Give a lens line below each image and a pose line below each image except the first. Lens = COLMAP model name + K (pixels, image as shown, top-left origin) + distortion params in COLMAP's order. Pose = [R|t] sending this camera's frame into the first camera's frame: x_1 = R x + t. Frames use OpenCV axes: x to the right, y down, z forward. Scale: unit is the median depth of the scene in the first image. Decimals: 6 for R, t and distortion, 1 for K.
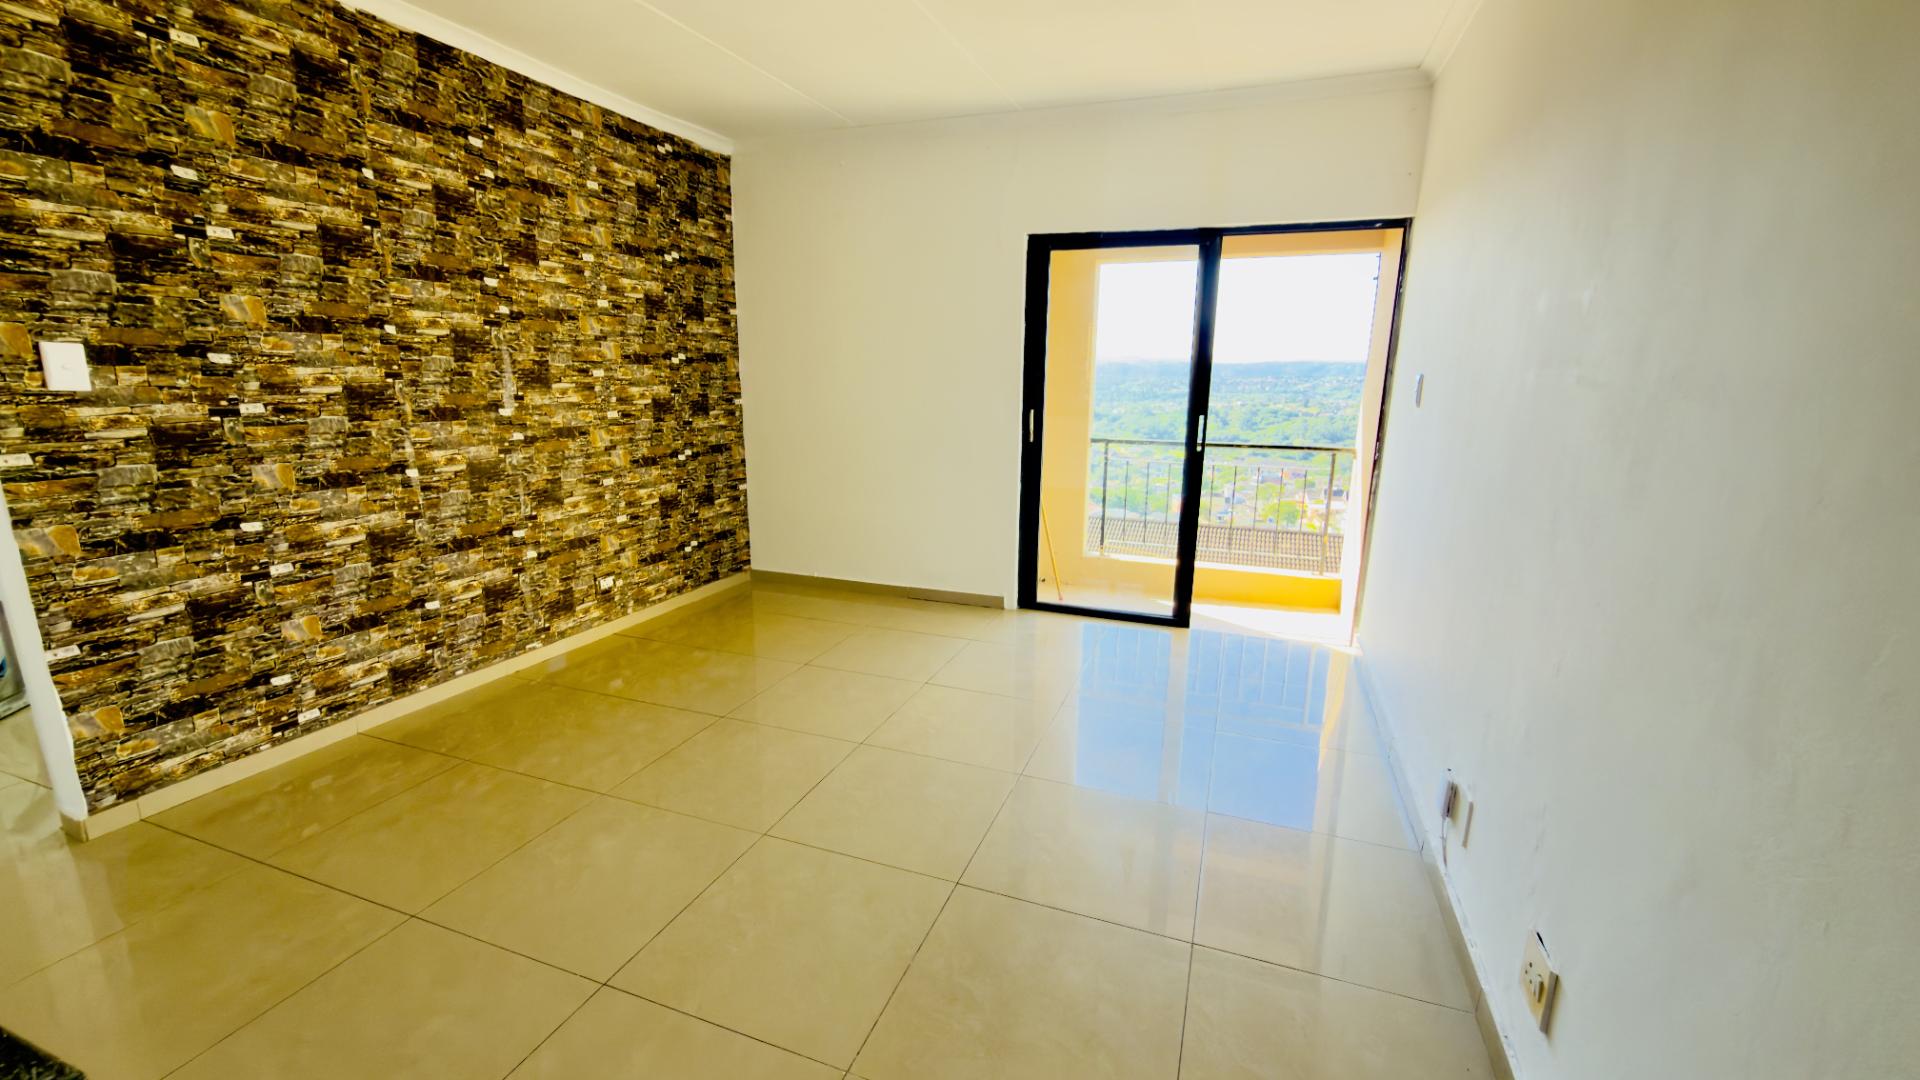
lens RADIAL K [[764.9, 0, 959.1], [0, 764.9, 535.7], [0, 0, 1]] dist [-0.000723, 0.000311]
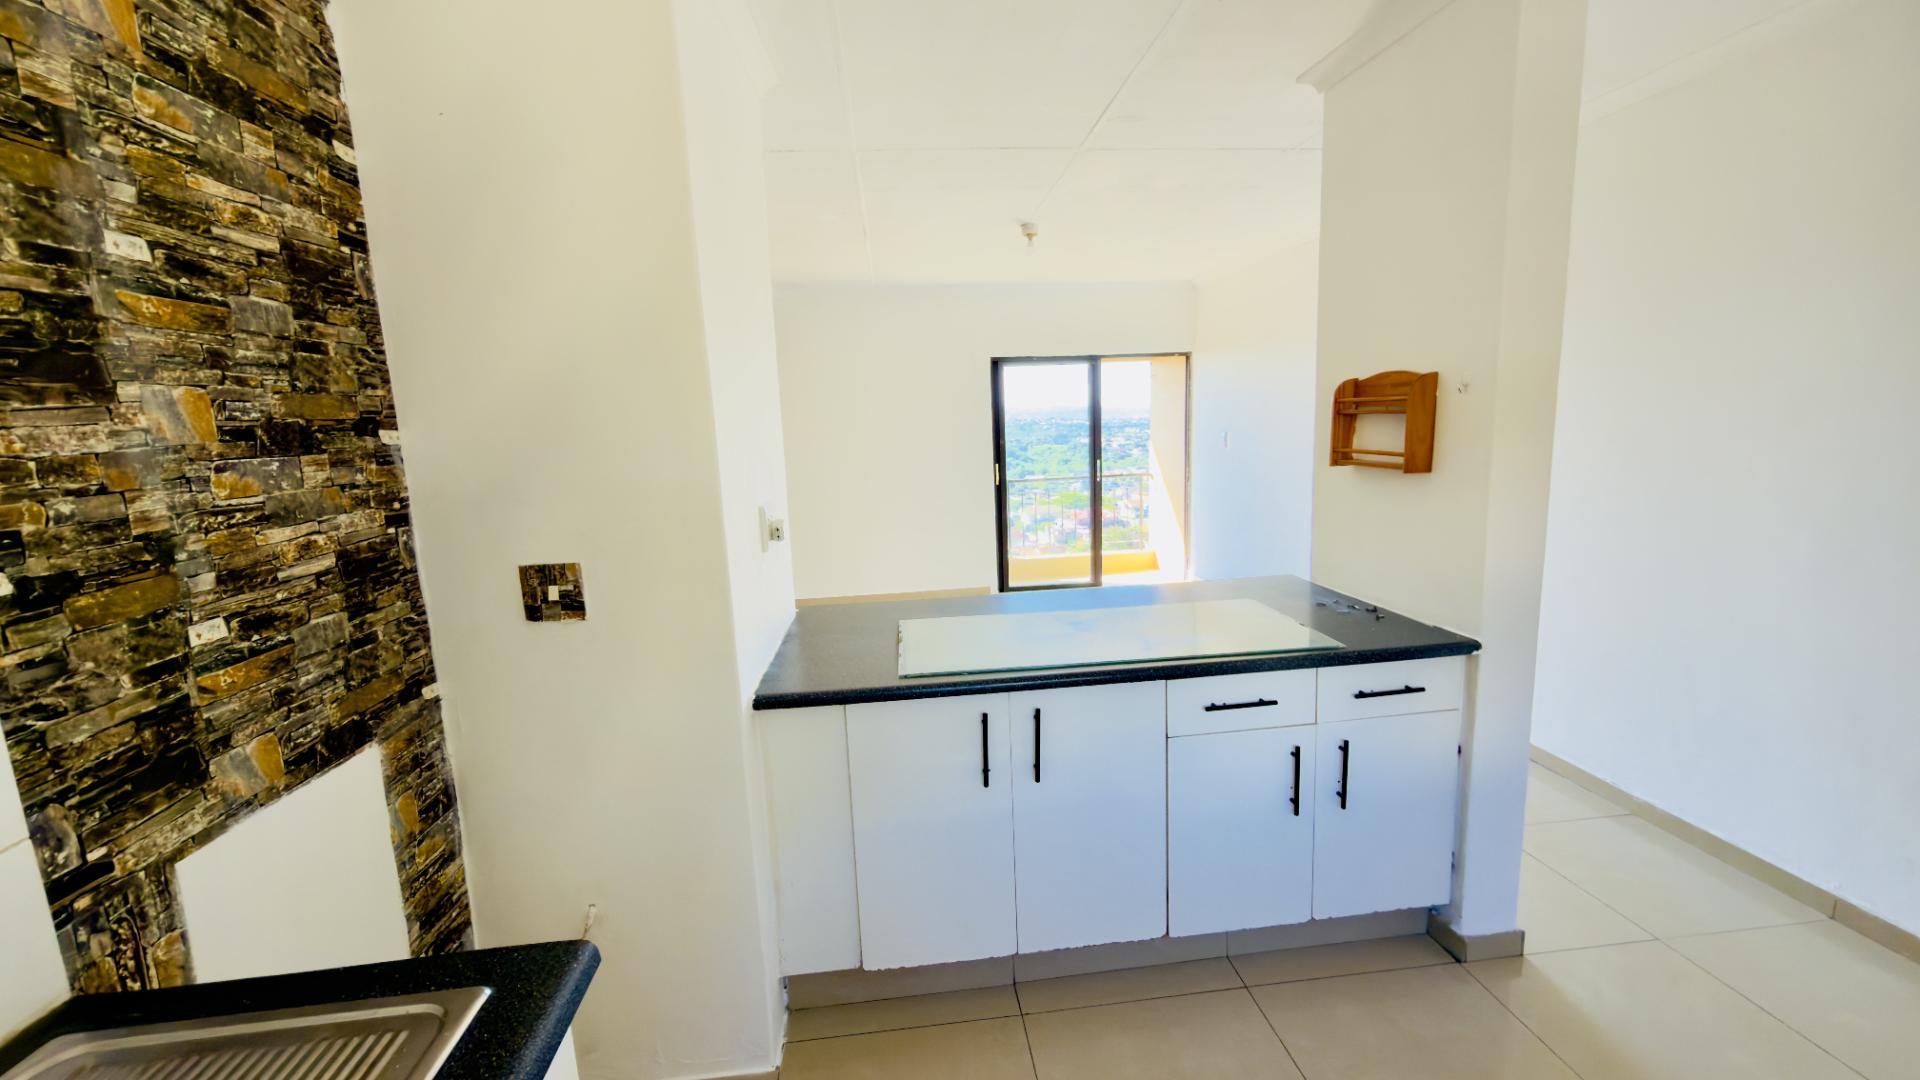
lens RADIAL K [[764.9, 0, 964.4], [0, 764.9, 538.0], [0, 0, 1]] dist [-0.000723, 0.000311]
pose [[0.890323, -0.123558, 0.438244, -0.658433], [0.149873, 0.988368, -0.025819, 0.062833], [-0.429956, 0.088669, 0.898485, 0.406661]]
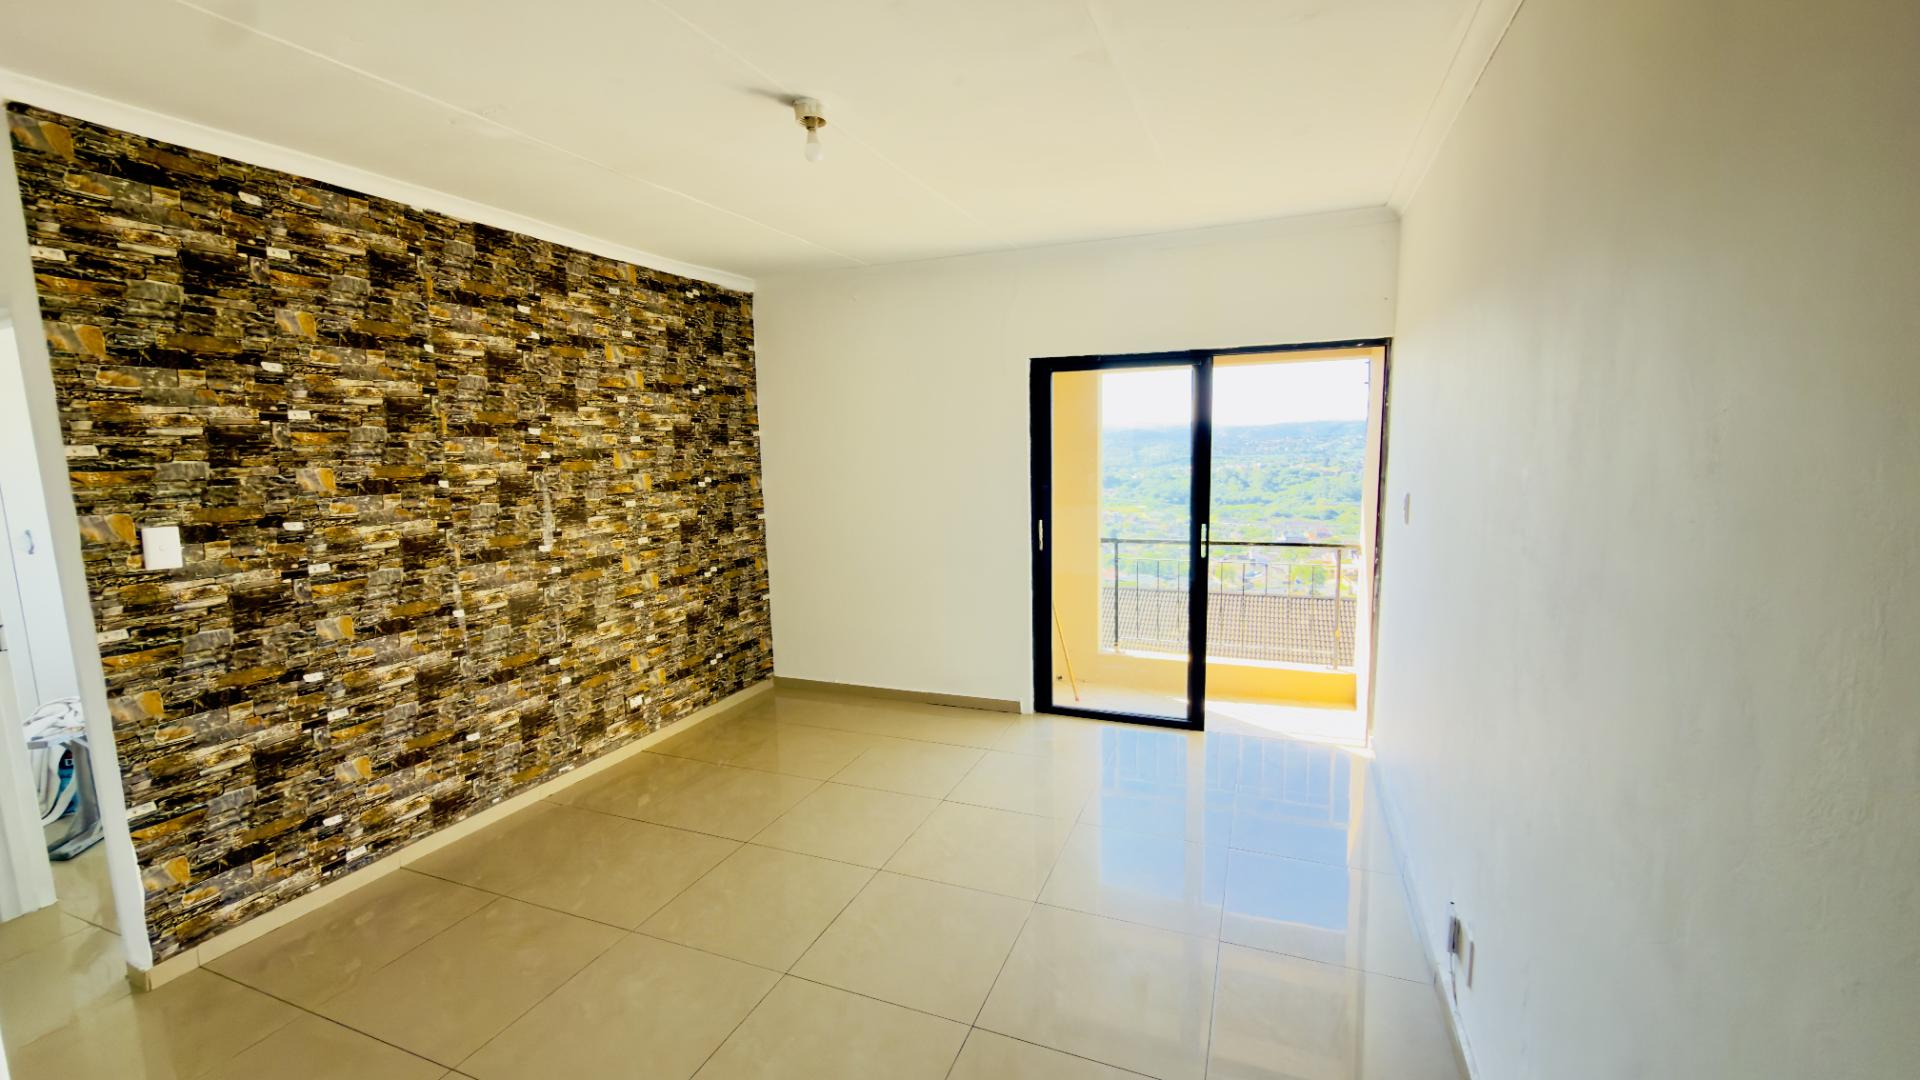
lens RADIAL K [[764.9, 0, 959.3], [0, 764.9, 536.7], [0, 0, 1]] dist [-0.000723, 0.000311]
pose [[0.999128, -0.030617, -0.028372, 0.020850], [0.027949, 0.995542, -0.090080, -0.079825], [0.031004, 0.089208, 0.995530, -0.059261]]
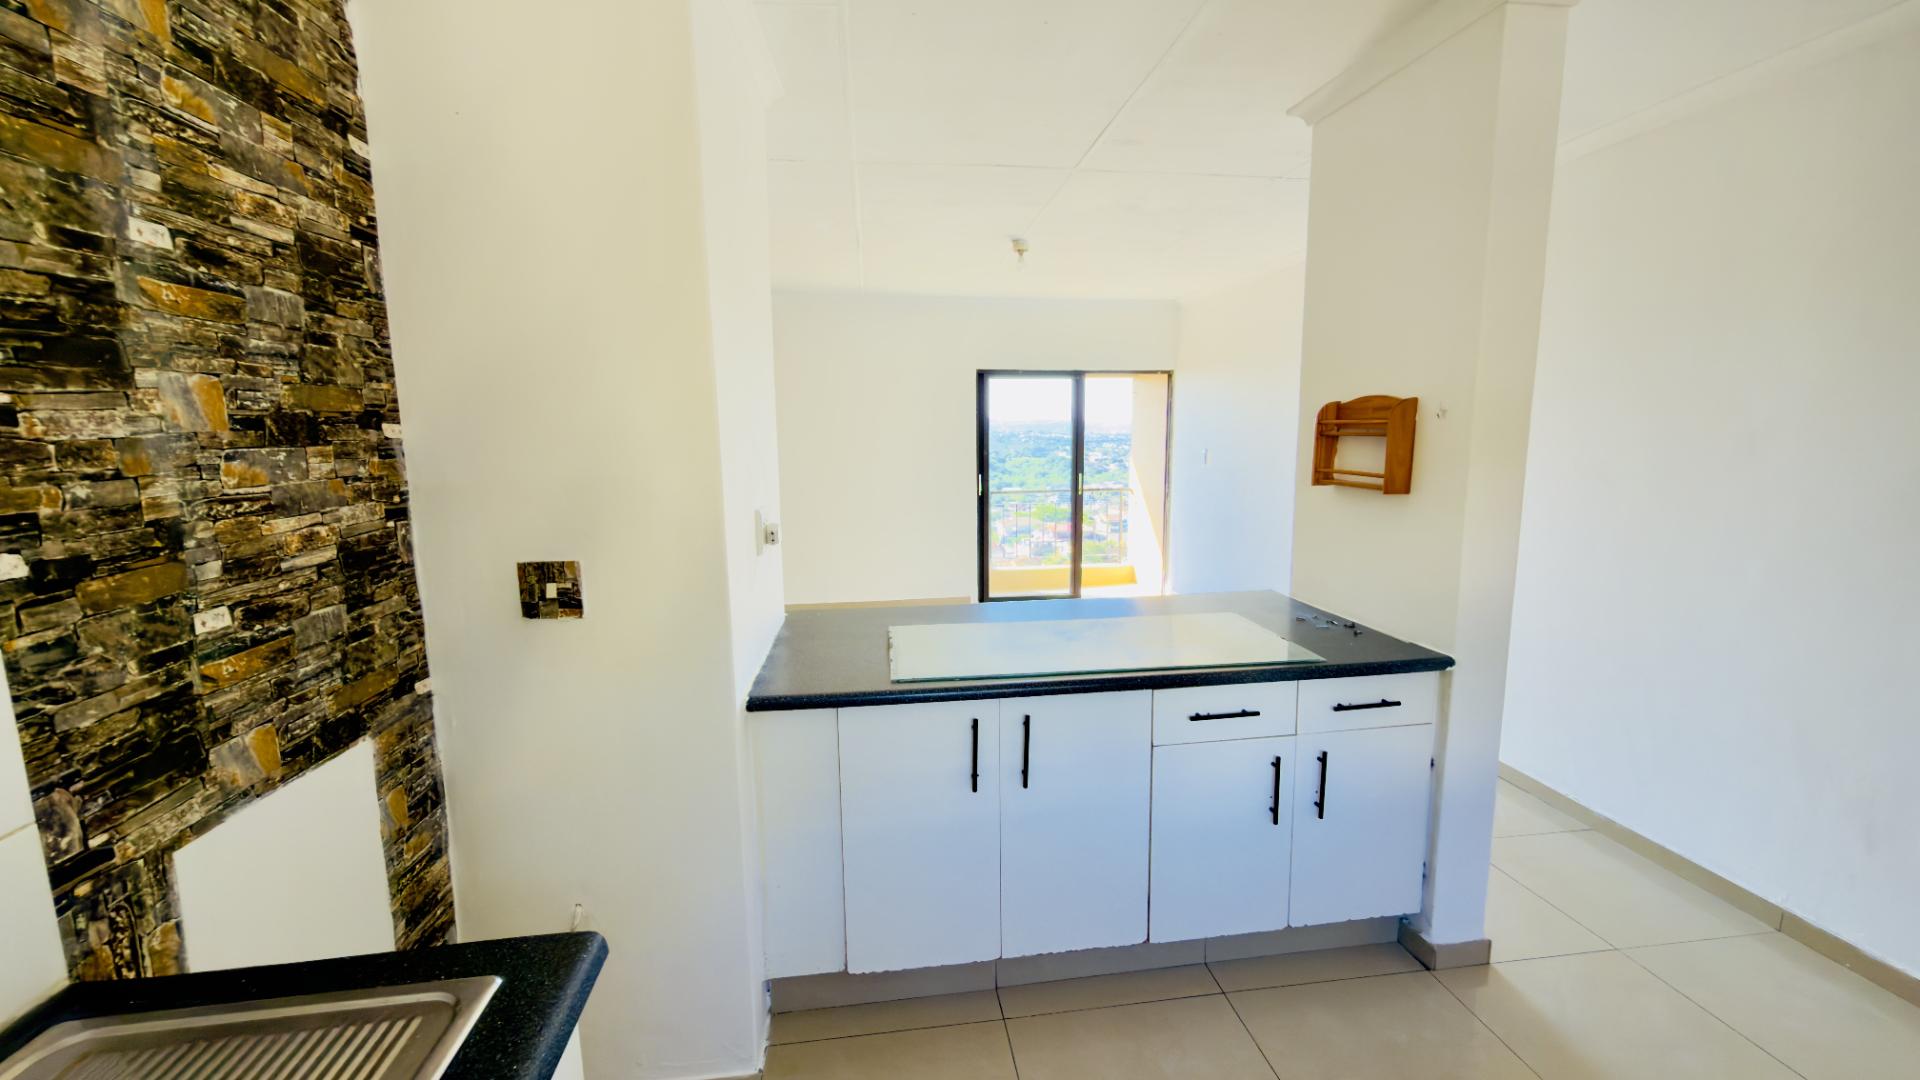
lens RADIAL K [[764.9, 0, 964.5], [0, 764.9, 537.1], [0, 0, 1]] dist [-0.000723, 0.000311]
pose [[0.878468, -0.095133, 0.468235, -0.680270], [0.126591, 0.991298, -0.036096, 0.062899], [-0.460727, 0.090983, 0.882866, 0.403407]]
